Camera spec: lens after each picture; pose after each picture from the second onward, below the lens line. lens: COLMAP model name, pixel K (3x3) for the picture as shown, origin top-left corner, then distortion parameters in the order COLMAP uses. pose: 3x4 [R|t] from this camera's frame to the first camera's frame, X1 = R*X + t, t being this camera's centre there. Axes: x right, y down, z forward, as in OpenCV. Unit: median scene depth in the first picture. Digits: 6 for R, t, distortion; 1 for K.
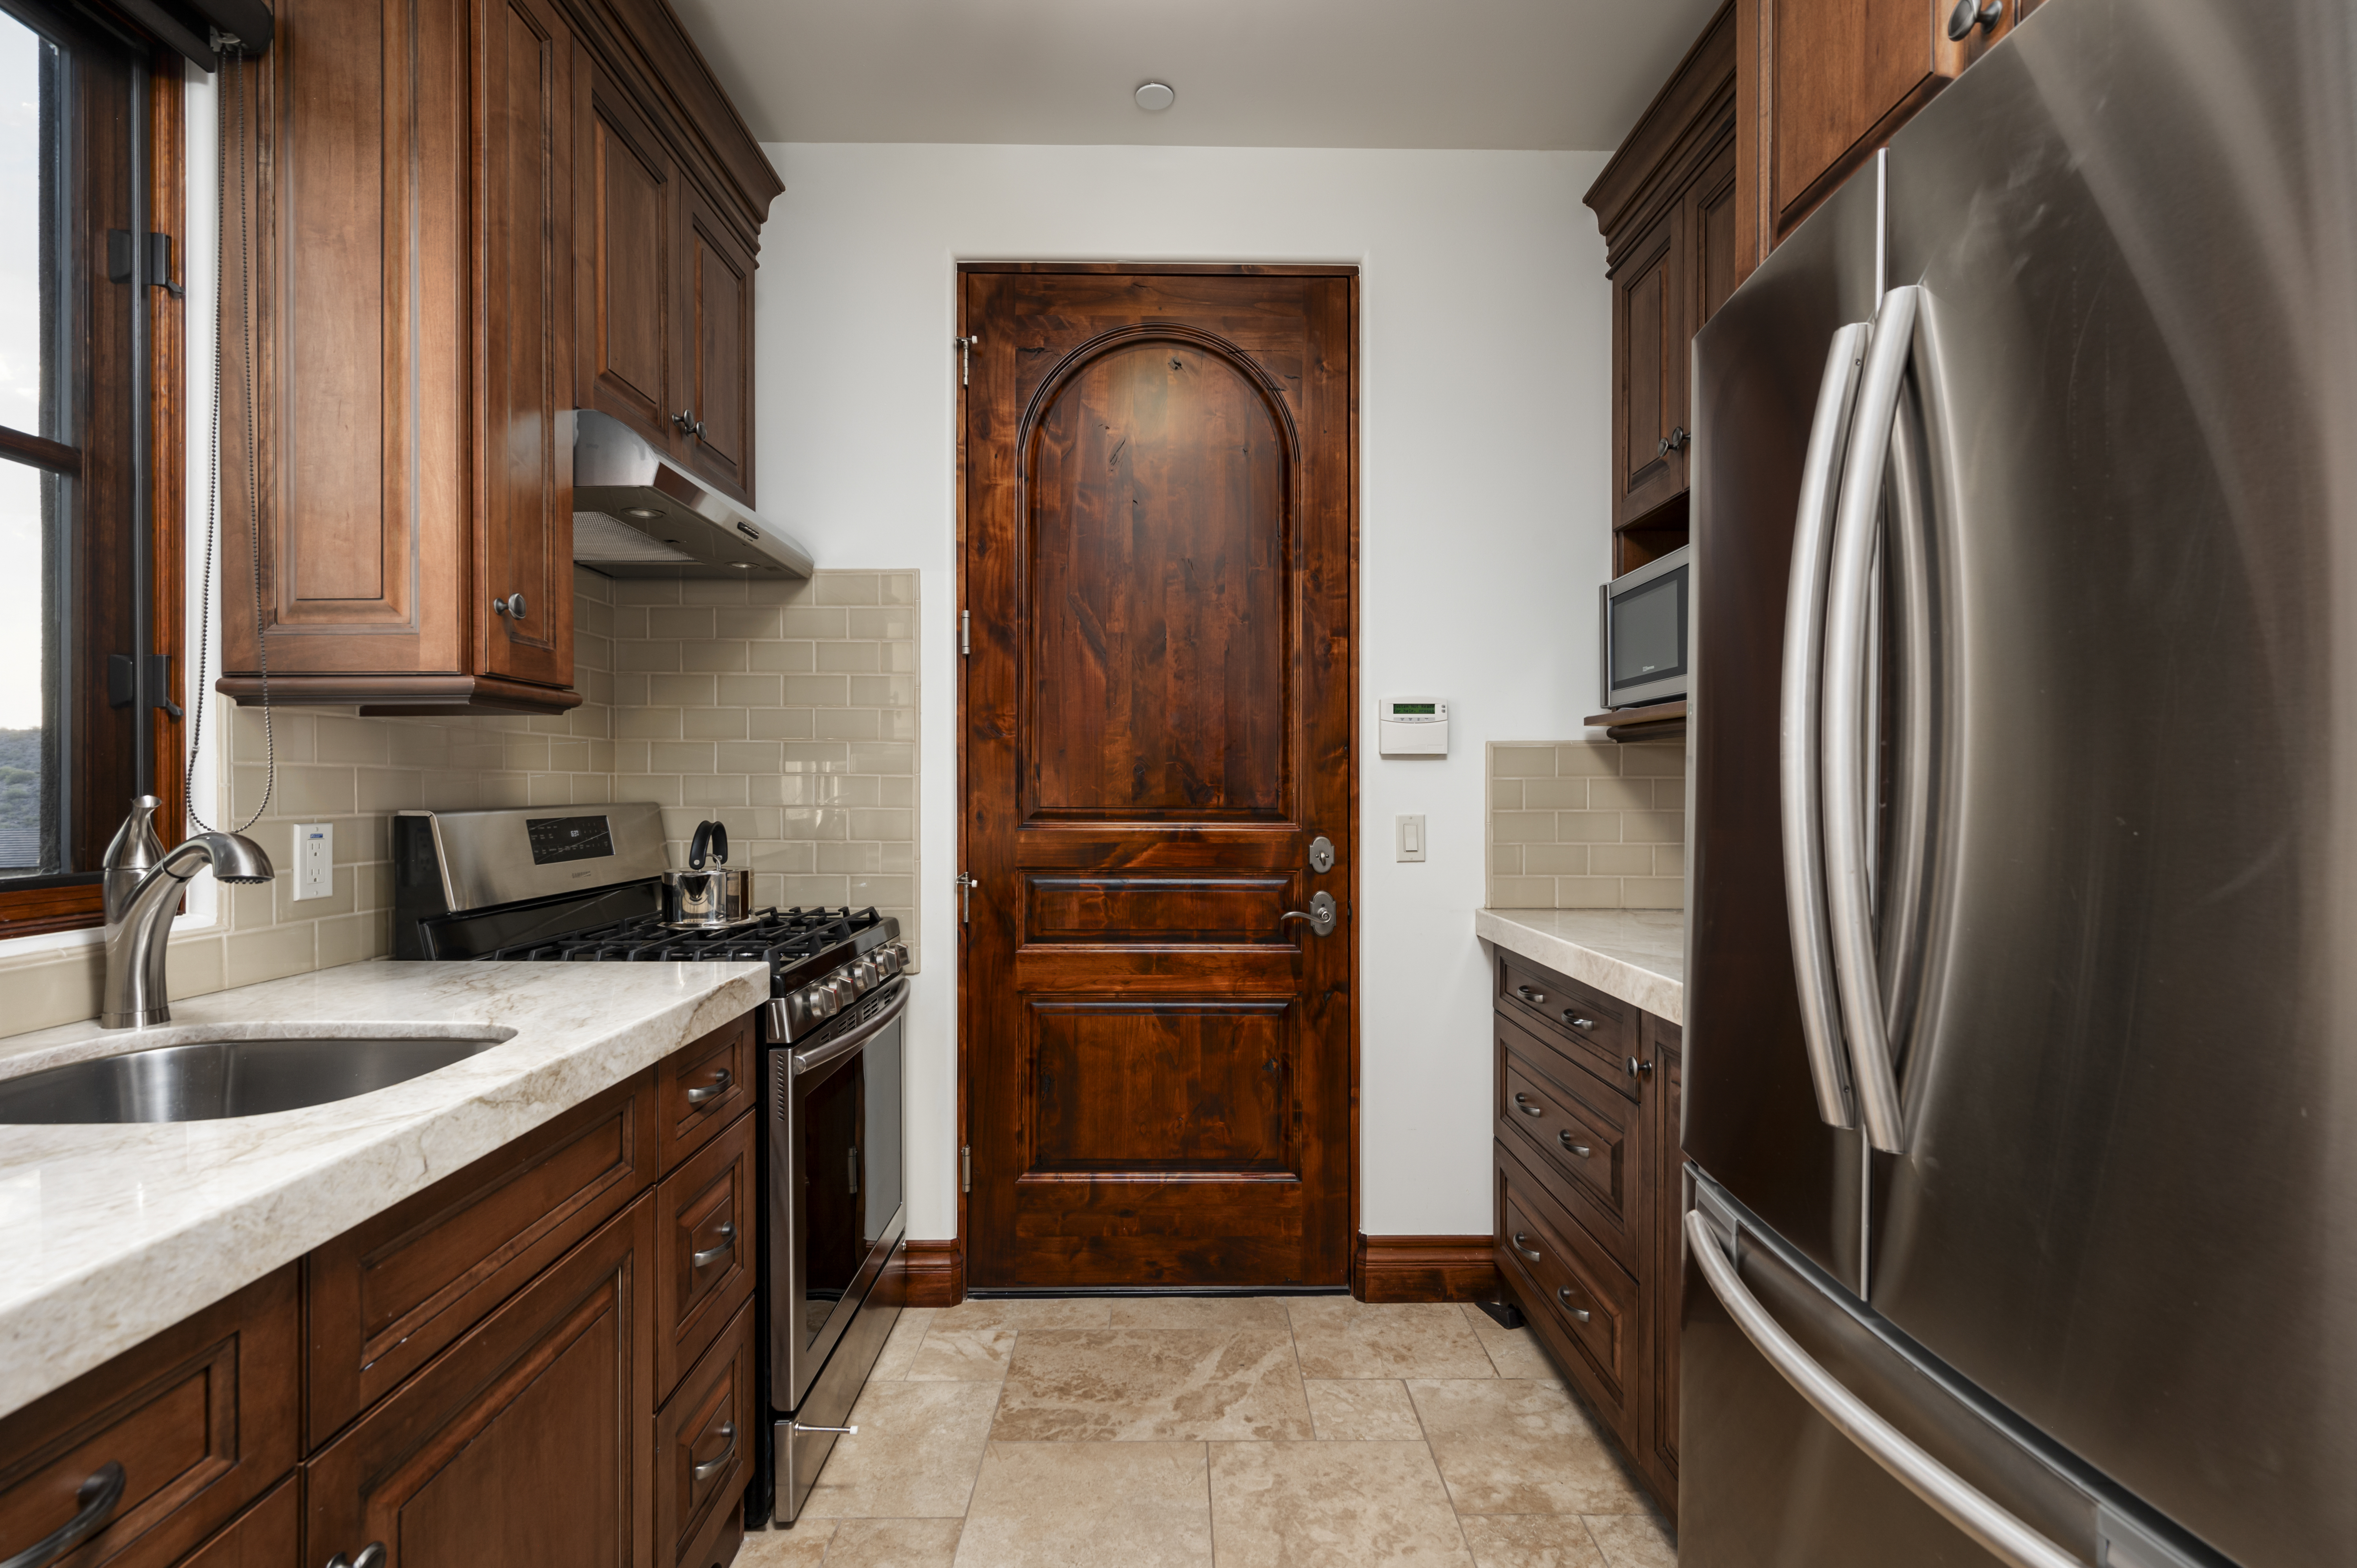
lens RADIAL K [[1071.7, 0, 1169.7], [0, 1071.7, 808.7], [0, 0, 1]] dist [0.000161, 0.000004]
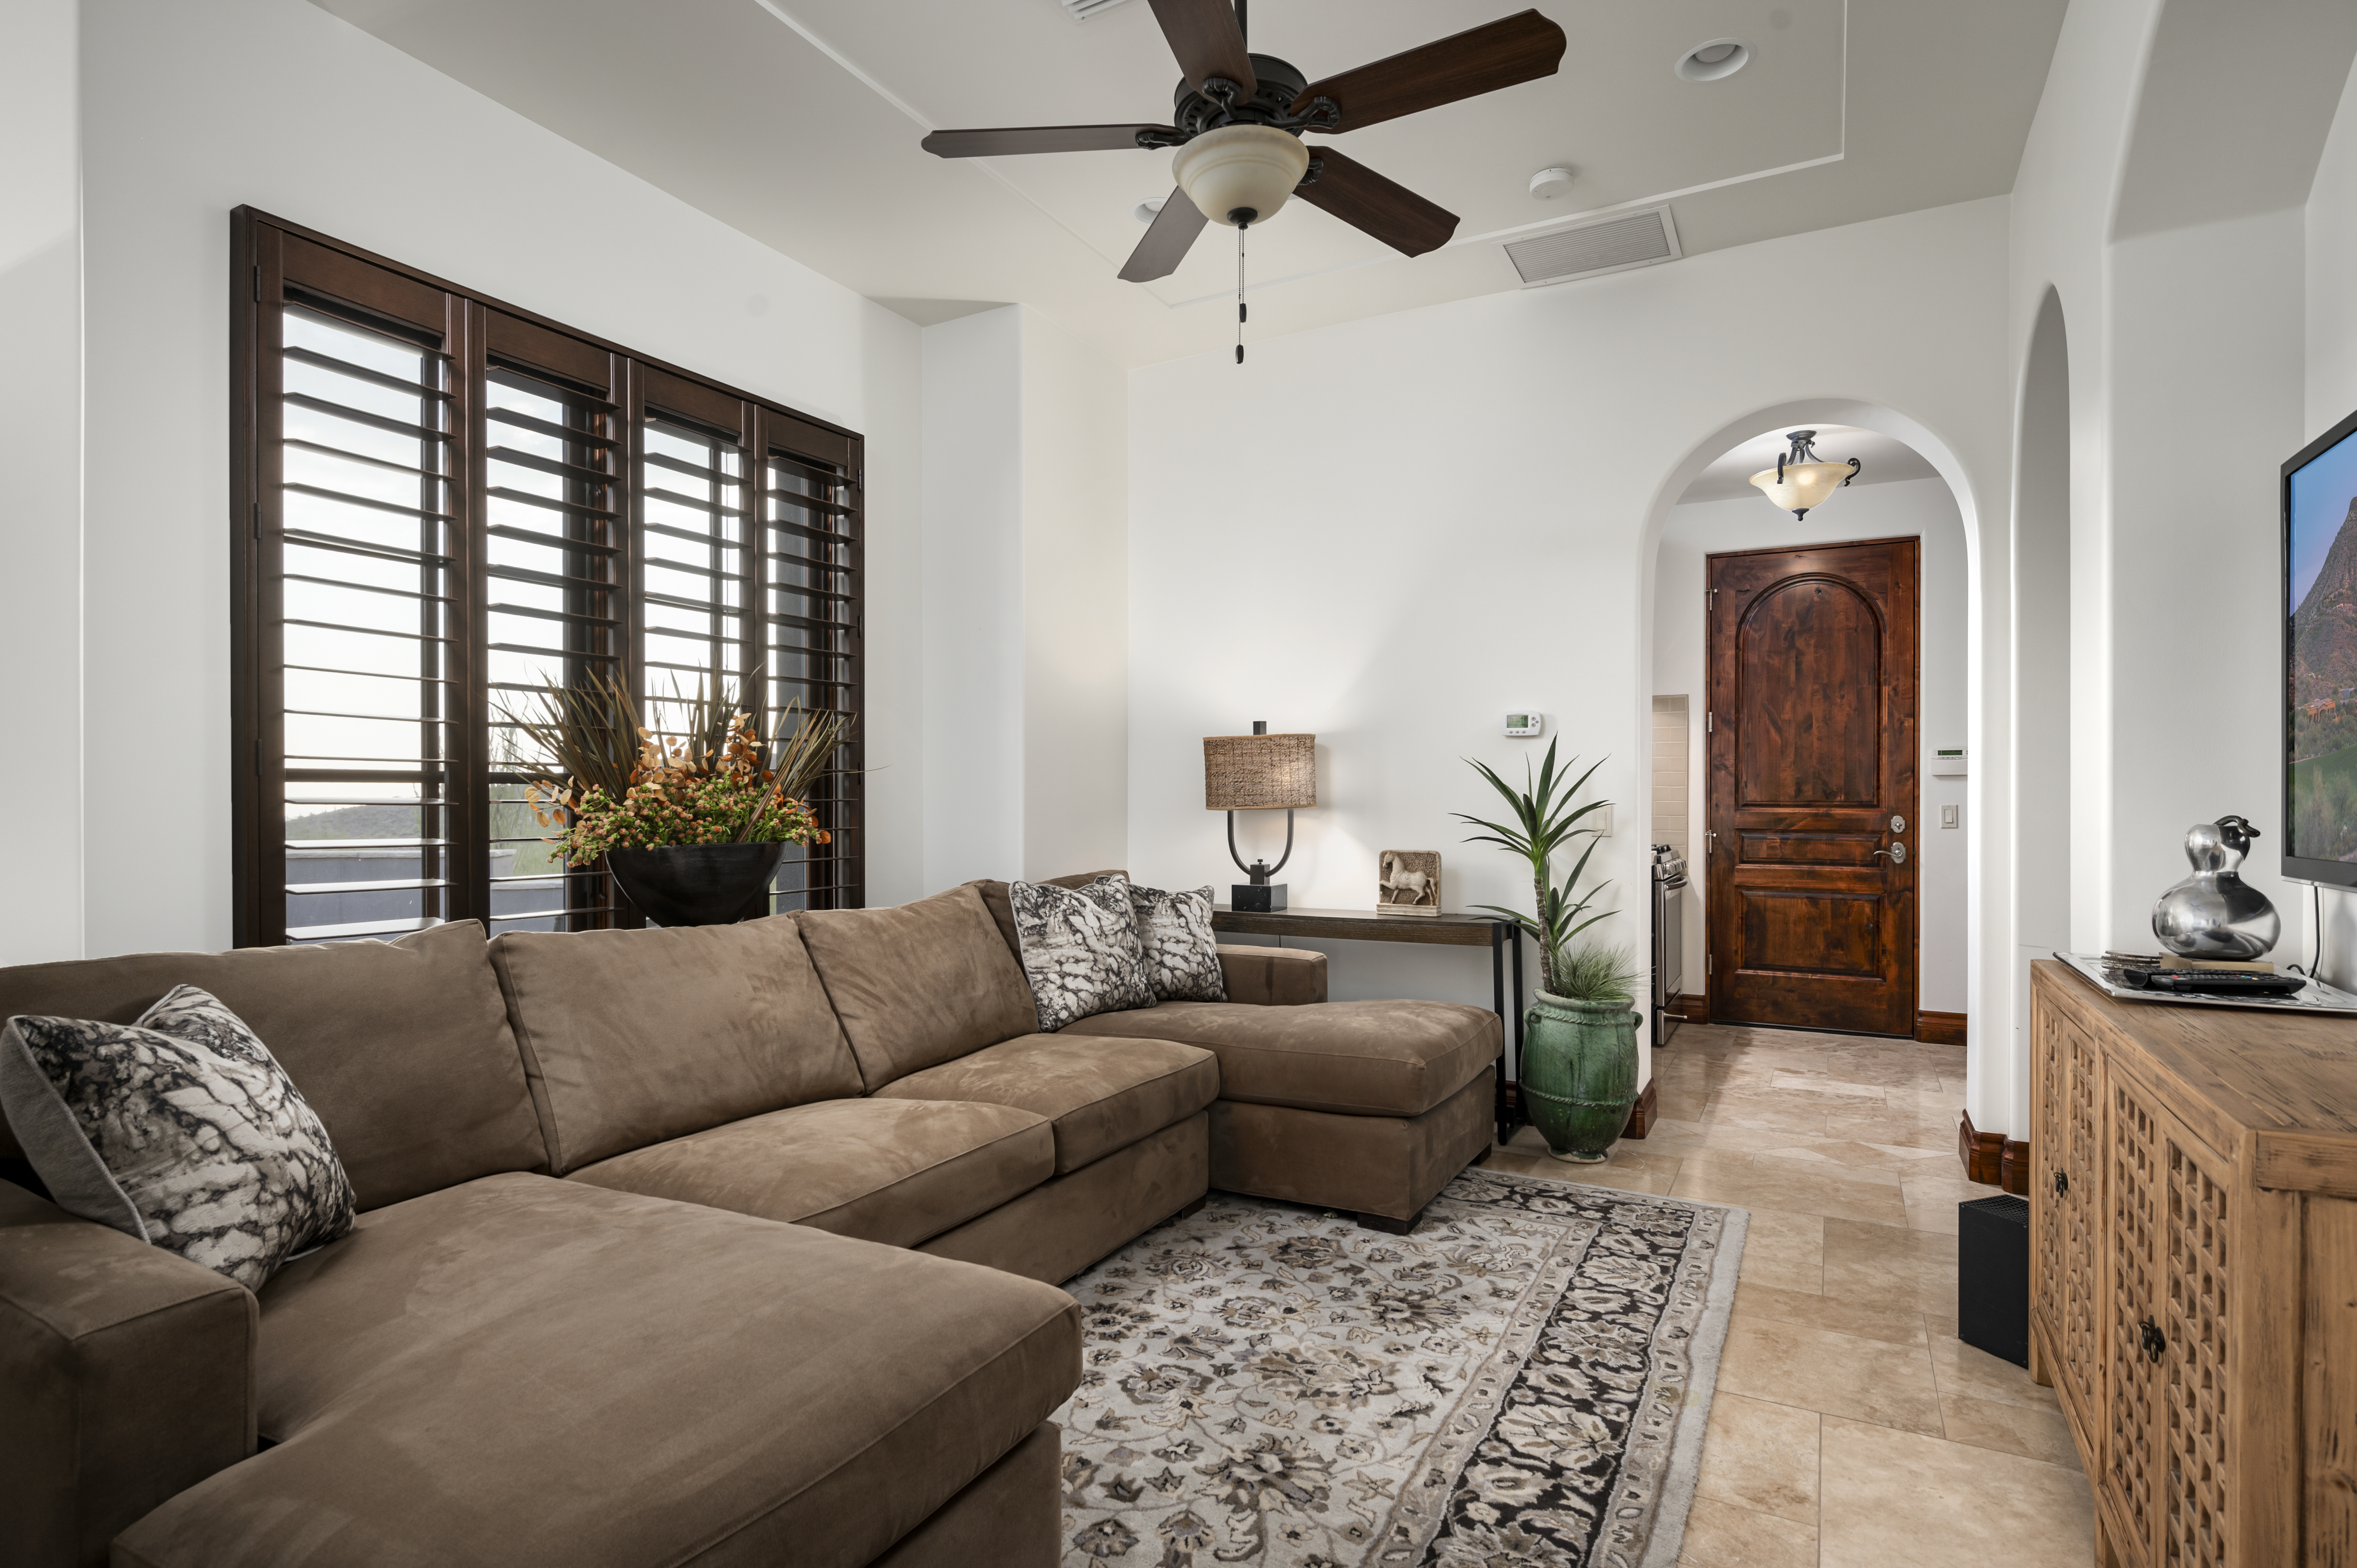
lens RADIAL K [[1217.8, 0, 1173.3], [0, 1217.8, 805.6], [0, 0, 1]] dist [0.001195, -0.000331]
pose [[0.865384, 0.002631, -0.501102, 0.110046], [0.000632, 0.999980, 0.006341, -0.009043], [0.501109, -0.005804, 0.865365, -1.717660]]
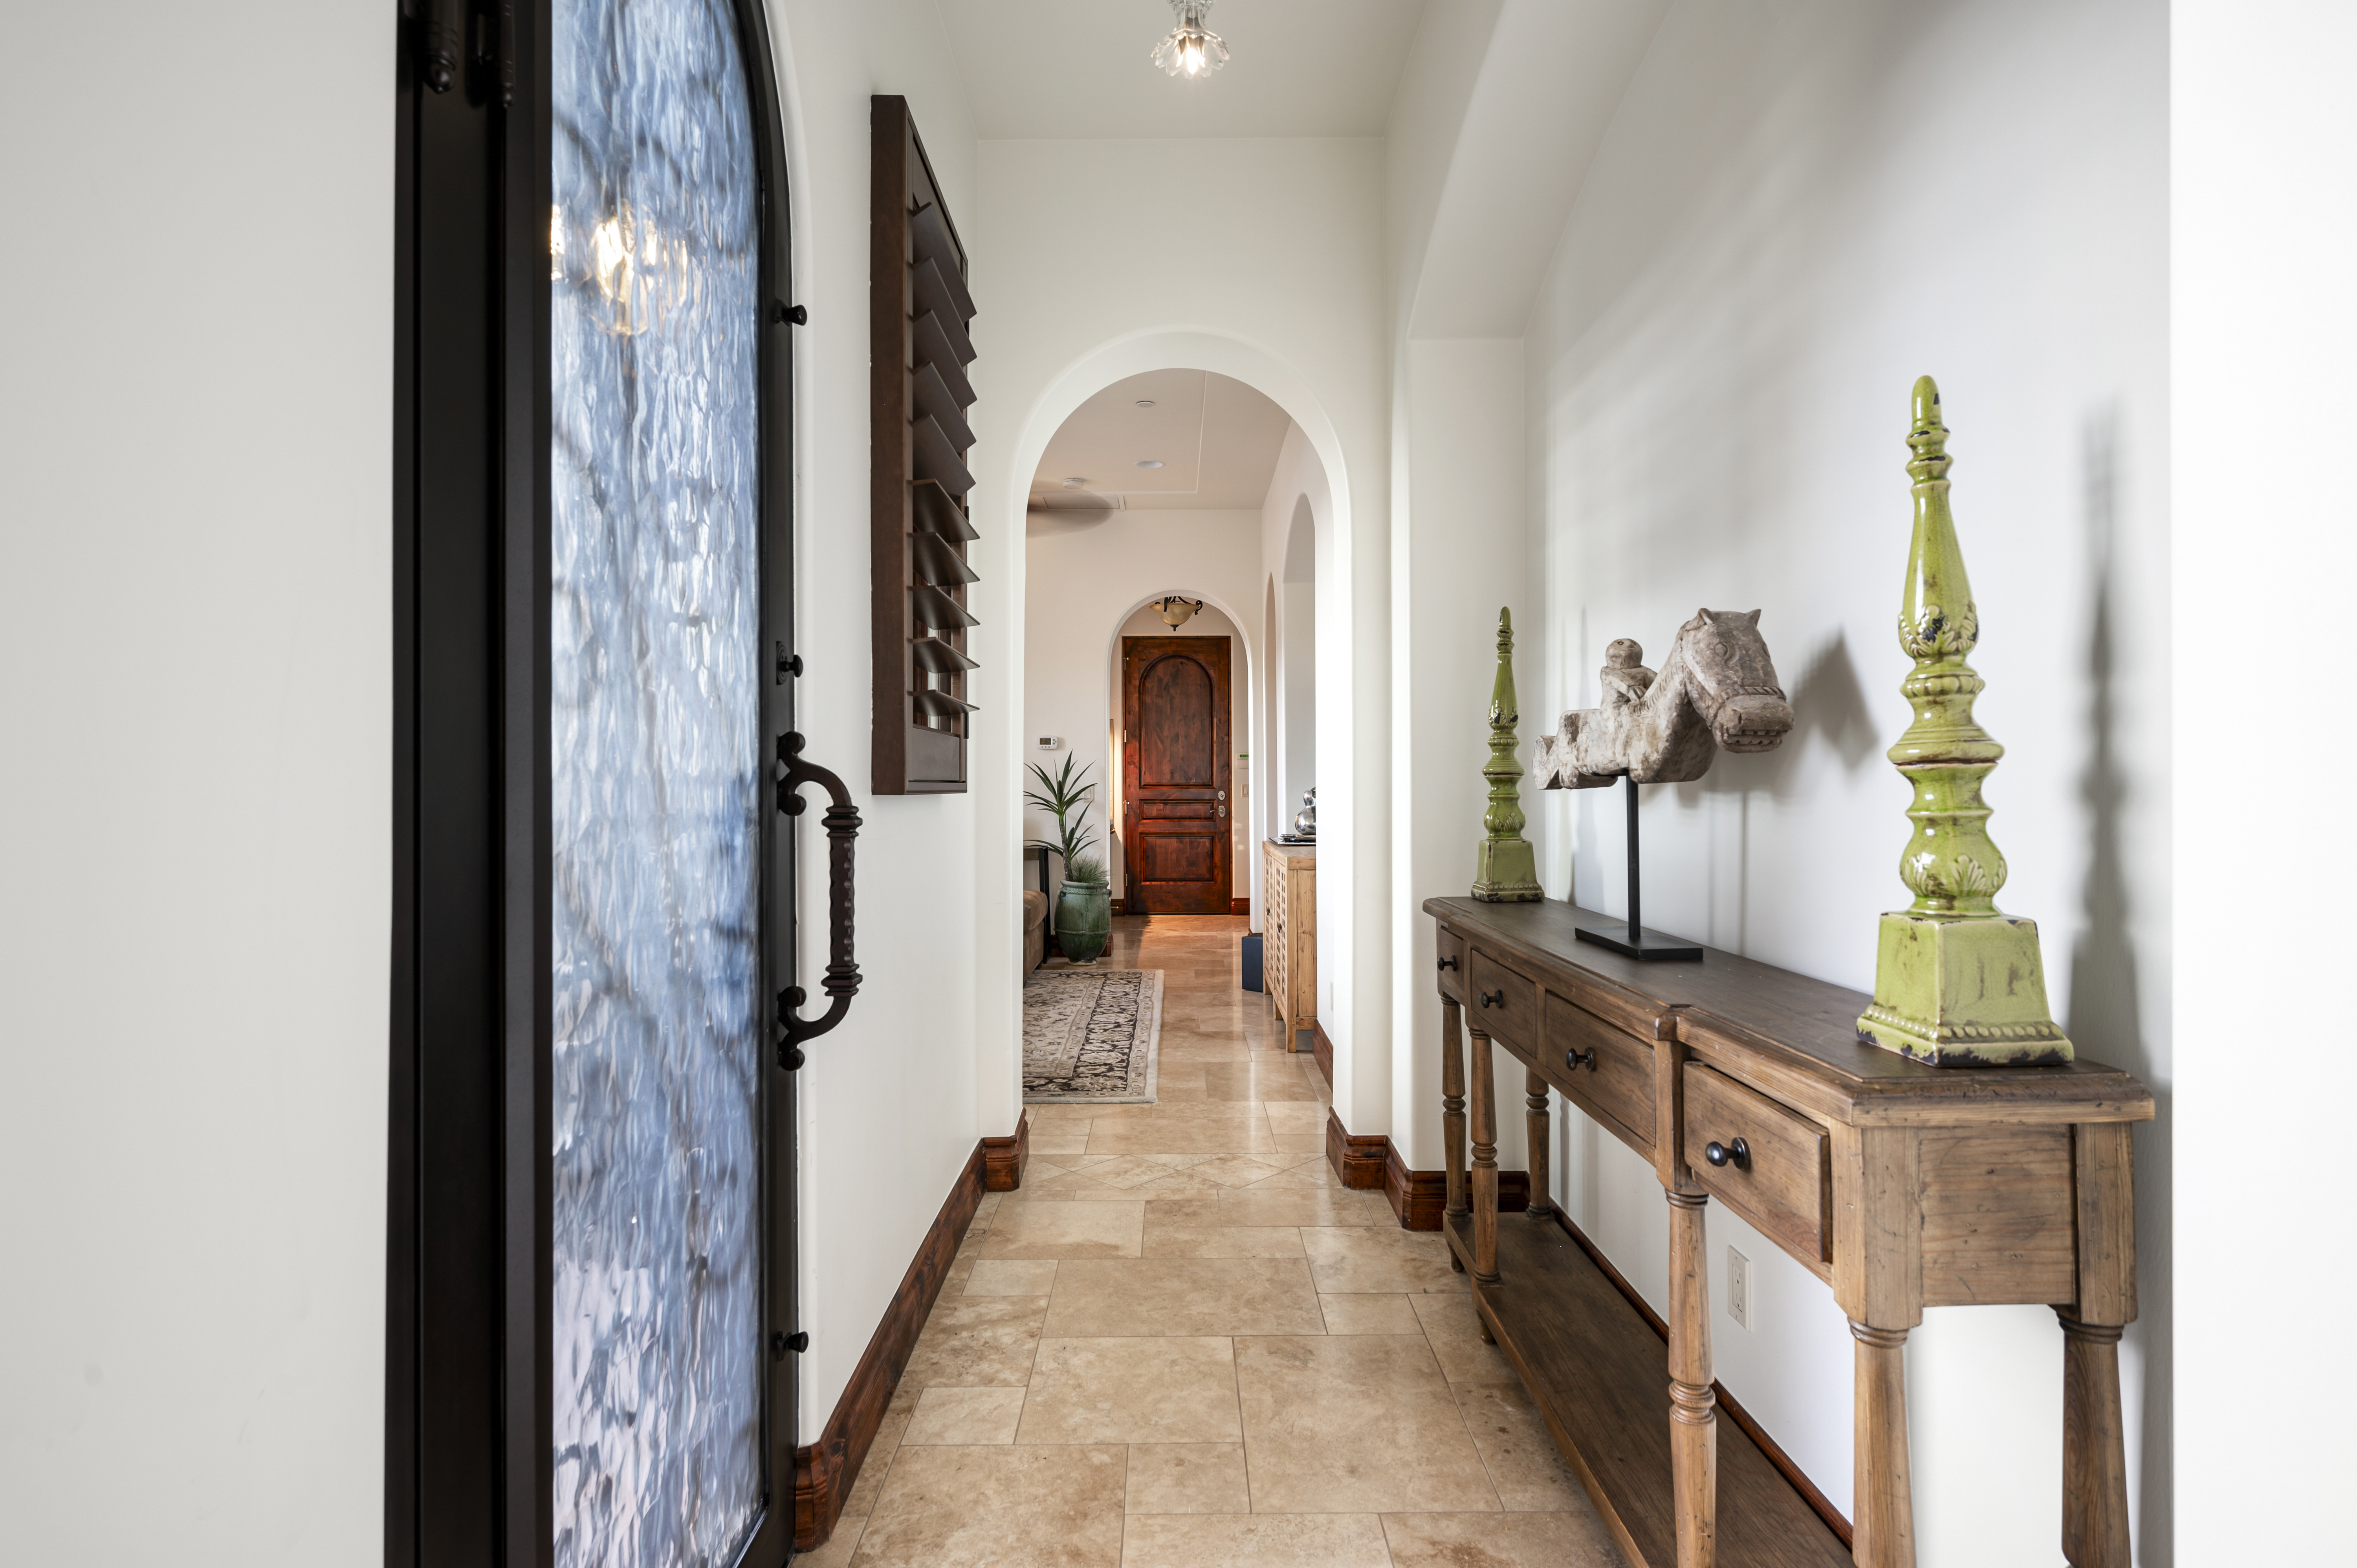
lens RADIAL K [[1217.8, 0, 1177.5], [0, 1217.8, 780.8], [0, 0, 1]] dist [0.001195, -0.000331]
pose [[0.999607, -0.005937, -0.027408, 0.105435], [0.005970, 0.999982, 0.001143, -0.014055], [0.027401, -0.001306, 0.999624, -3.199415]]
